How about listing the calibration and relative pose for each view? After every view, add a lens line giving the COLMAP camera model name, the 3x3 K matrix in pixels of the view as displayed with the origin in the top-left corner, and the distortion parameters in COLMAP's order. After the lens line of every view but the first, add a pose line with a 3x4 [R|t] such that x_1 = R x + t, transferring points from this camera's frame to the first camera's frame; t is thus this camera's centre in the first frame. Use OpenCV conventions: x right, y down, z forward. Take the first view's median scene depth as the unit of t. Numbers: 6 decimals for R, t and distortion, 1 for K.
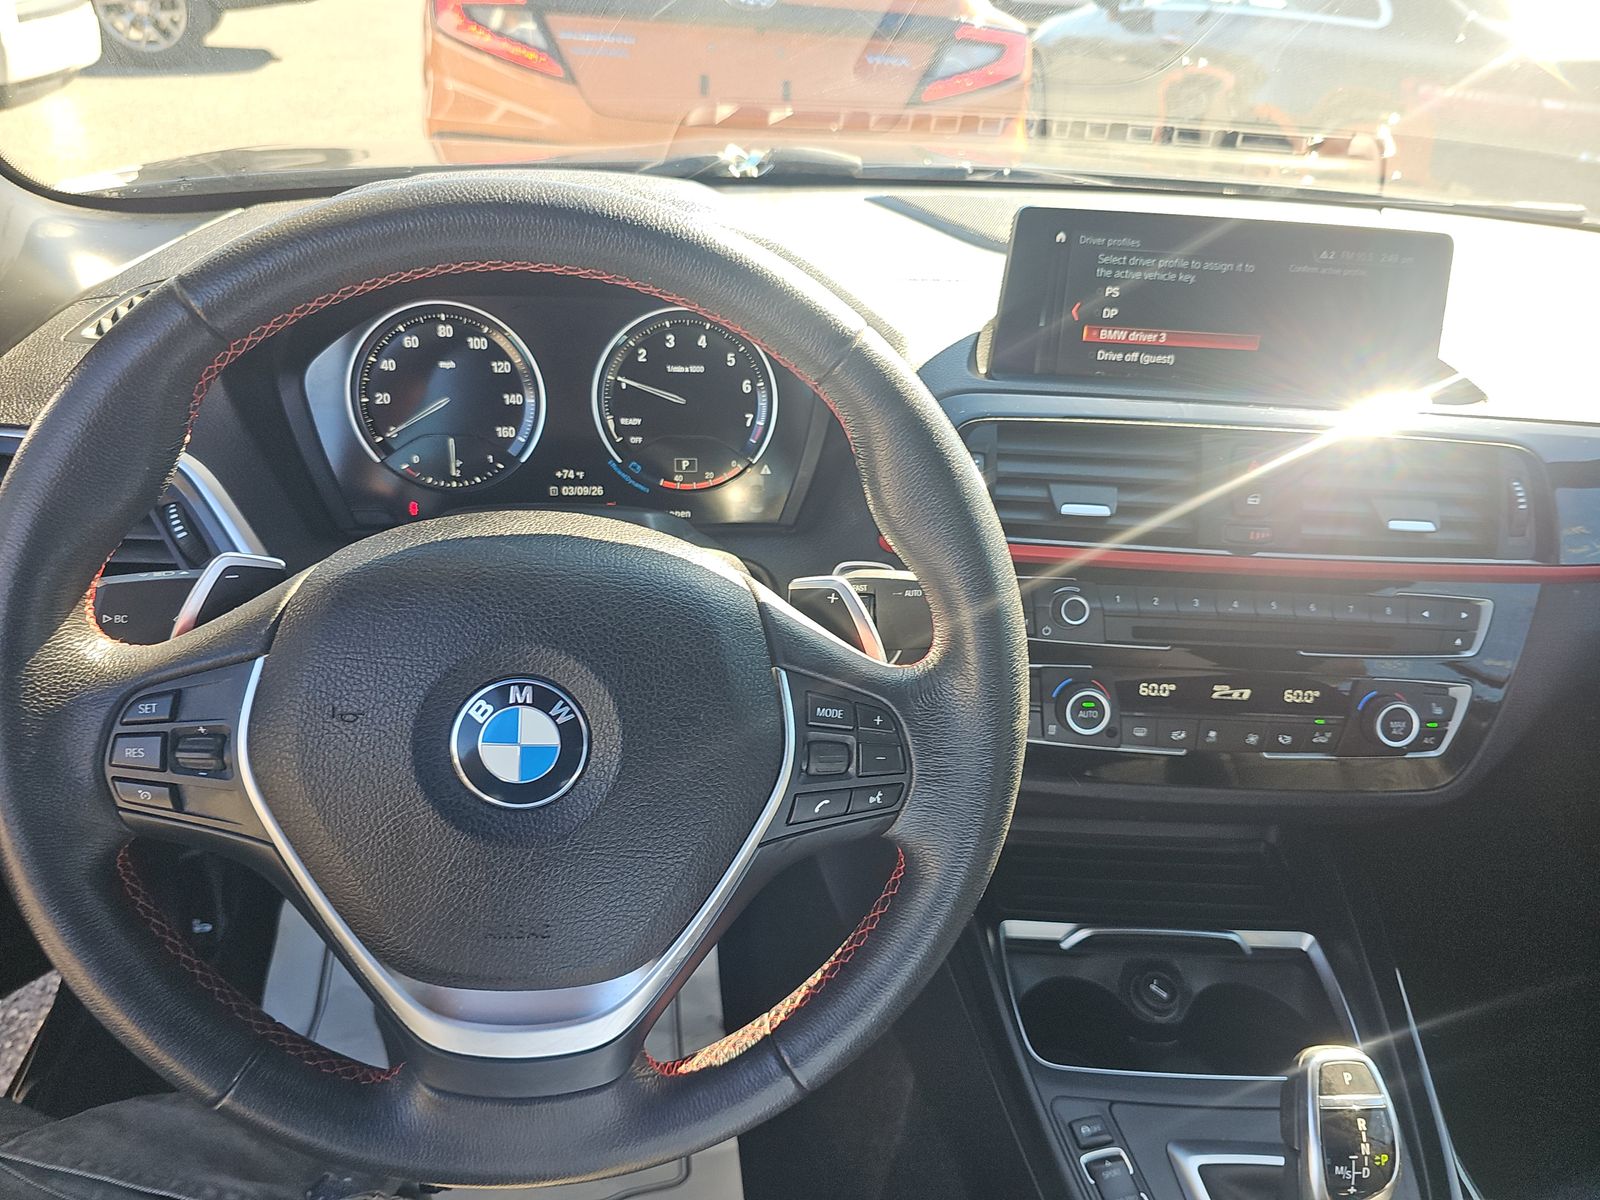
lens RADIAL K [[1062.3, 0, 800.0], [0, 1062.3, 600.0], [0, 0, 1]] dist [0.077282, -0.082019]
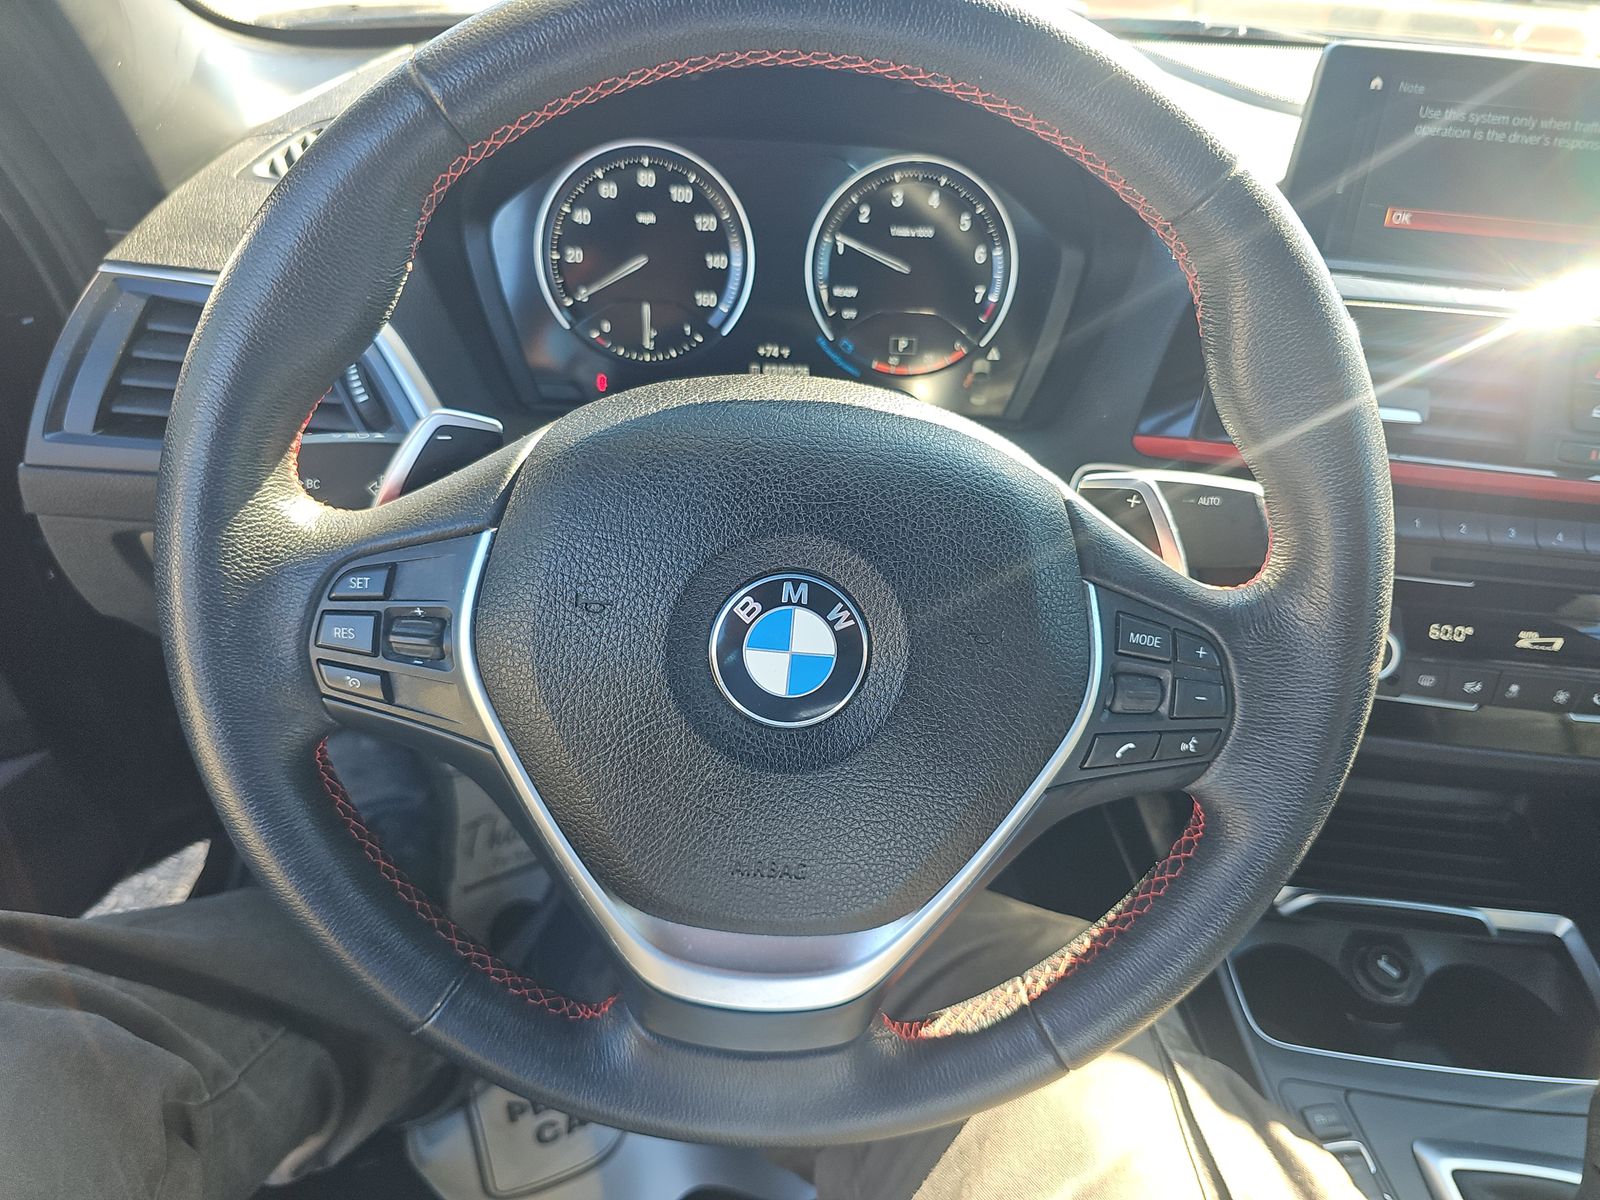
lens RADIAL K [[1062.3, 0, 800.0], [0, 1062.3, 600.0], [0, 0, 1]] dist [0.077282, -0.082019]
pose [[0.994929, 0.058167, -0.082056, -0.157104], [-0.051712, 0.995556, 0.078706, 0.024317], [0.086269, -0.074063, 0.993515, 0.153171]]
